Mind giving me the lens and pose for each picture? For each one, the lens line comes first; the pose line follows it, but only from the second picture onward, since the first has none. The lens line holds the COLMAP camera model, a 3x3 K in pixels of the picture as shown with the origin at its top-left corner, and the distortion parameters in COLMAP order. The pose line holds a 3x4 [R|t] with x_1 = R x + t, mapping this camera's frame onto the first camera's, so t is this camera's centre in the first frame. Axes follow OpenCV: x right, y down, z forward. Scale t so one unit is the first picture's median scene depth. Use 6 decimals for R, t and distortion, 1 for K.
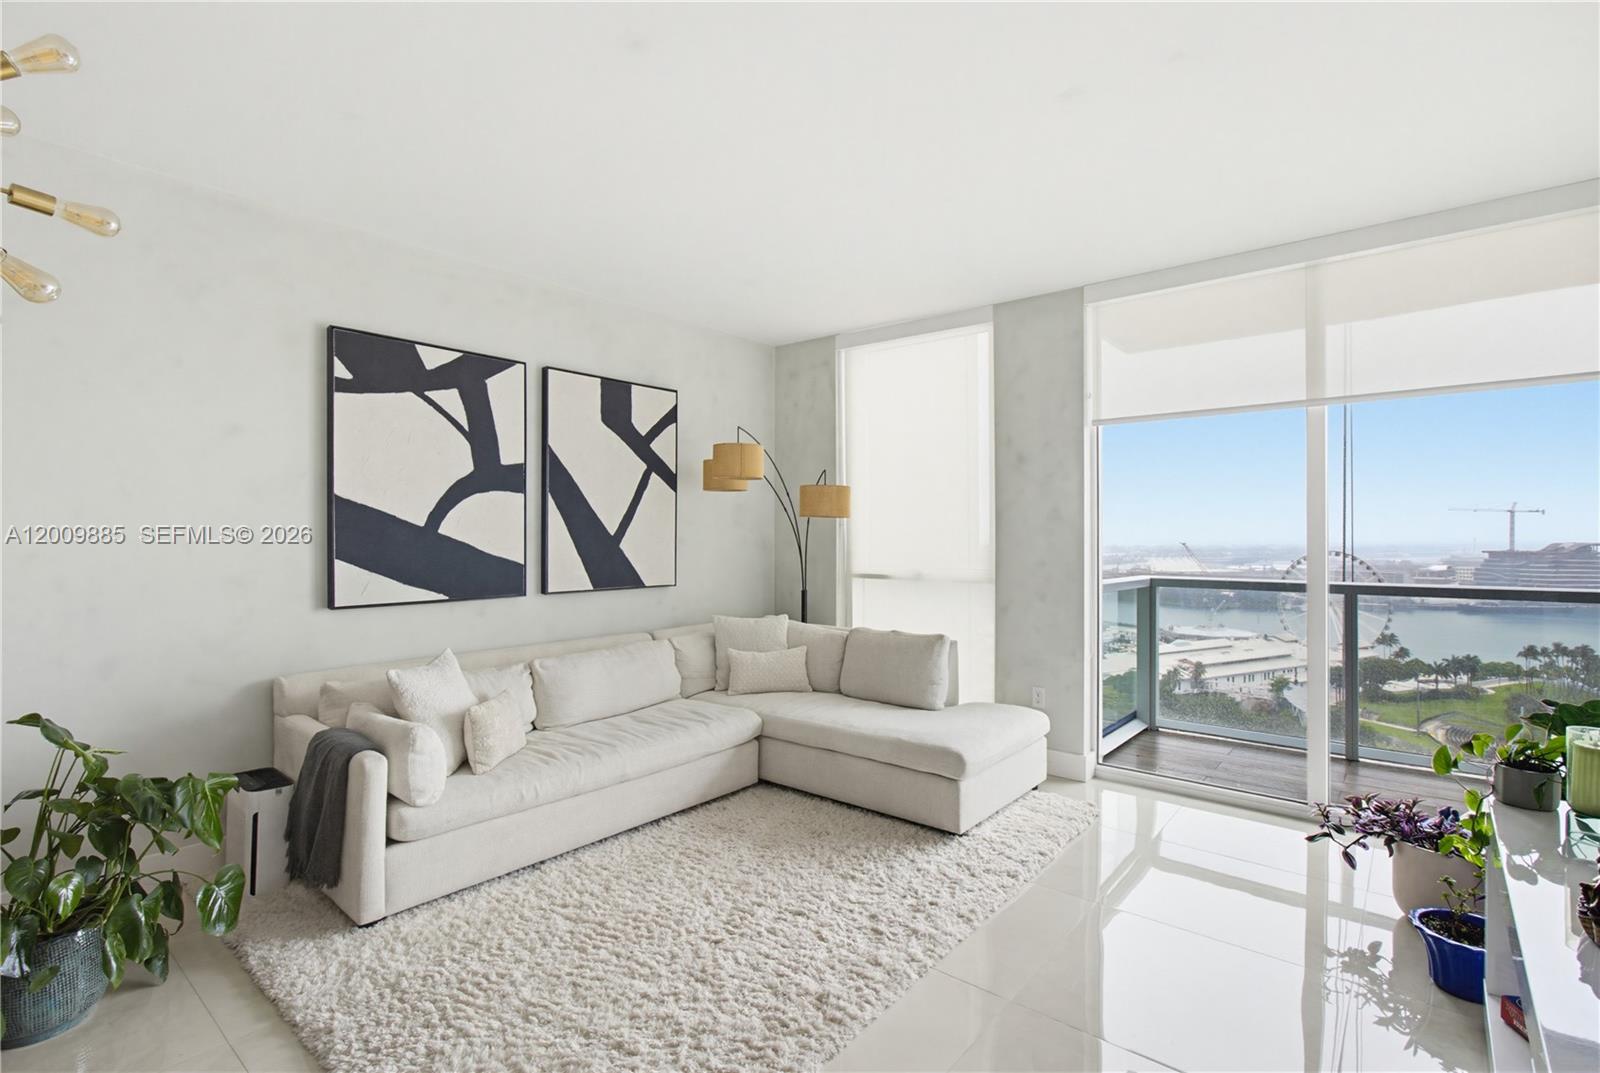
lens RADIAL K [[769.0, 0, 787.2], [0, 769.0, 525.8], [0, 0, 1]] dist [-0.000965, 0.000177]
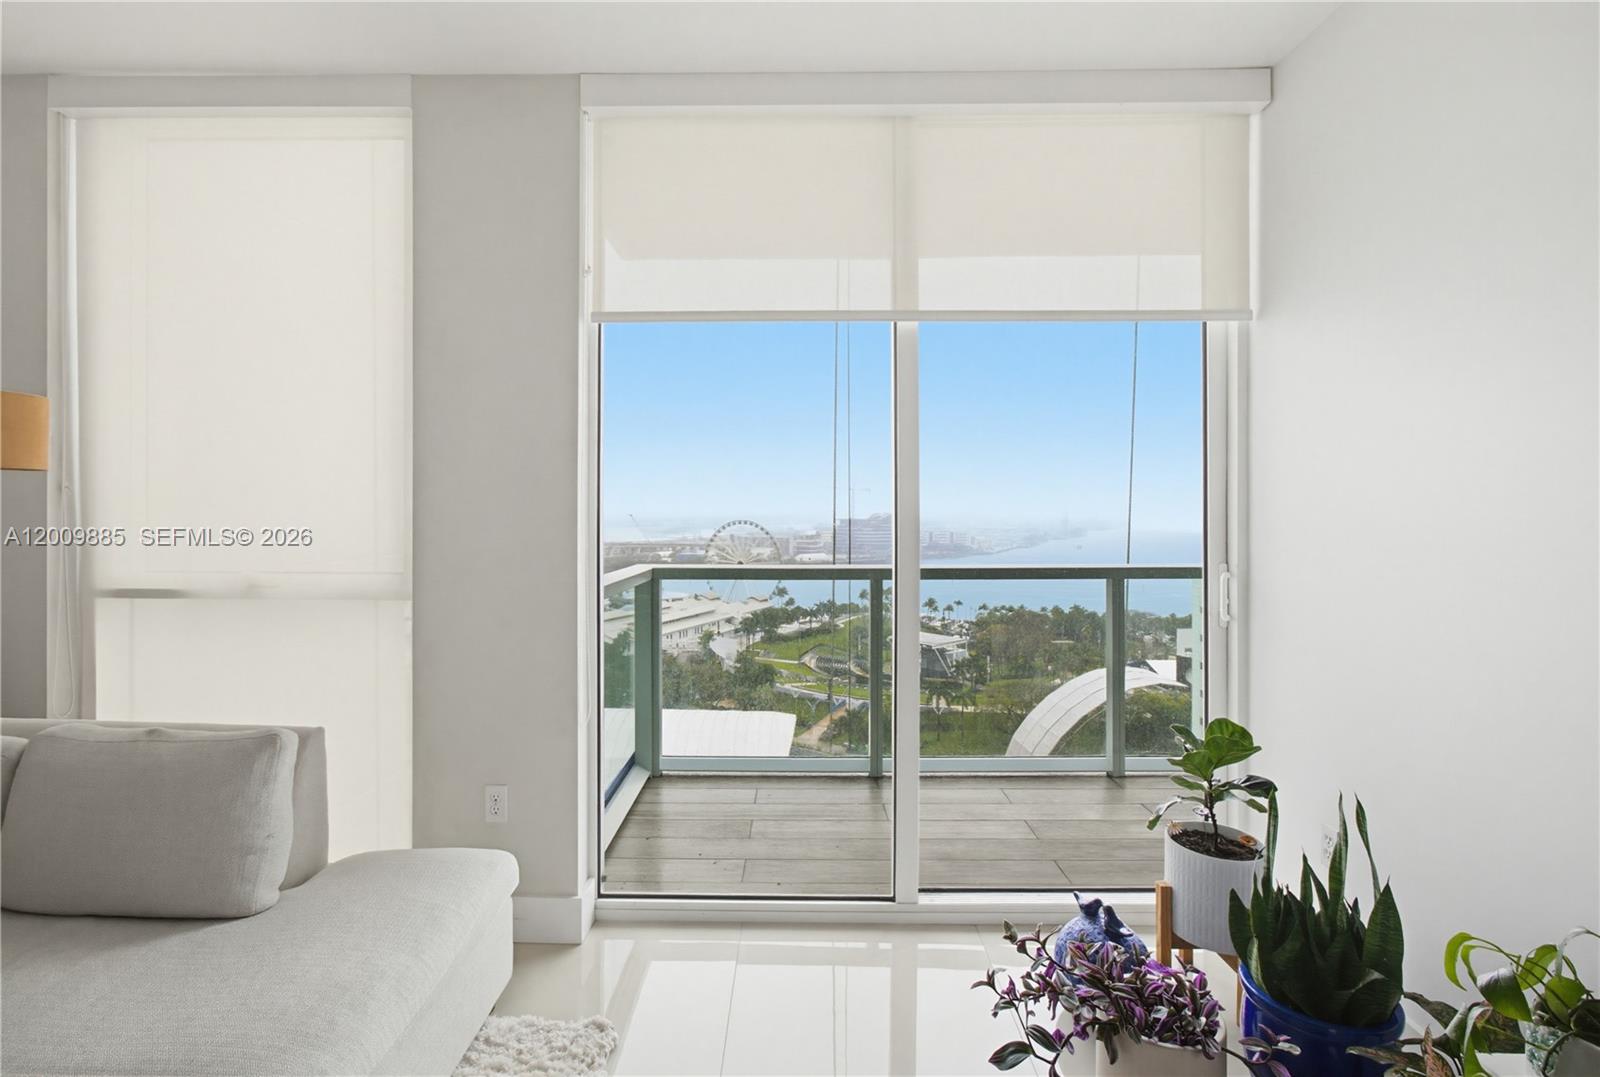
lens RADIAL K [[759.0, 0, 796.8], [0, 759.0, 505.1], [0, 0, 1]] dist [-0.004676, -0.000329]
pose [[0.768049, 0.000902, 0.640390, 0.148901], [-0.005400, 0.999973, 0.005068, 0.006443], [-0.640368, -0.007351, 0.768033, 0.462714]]
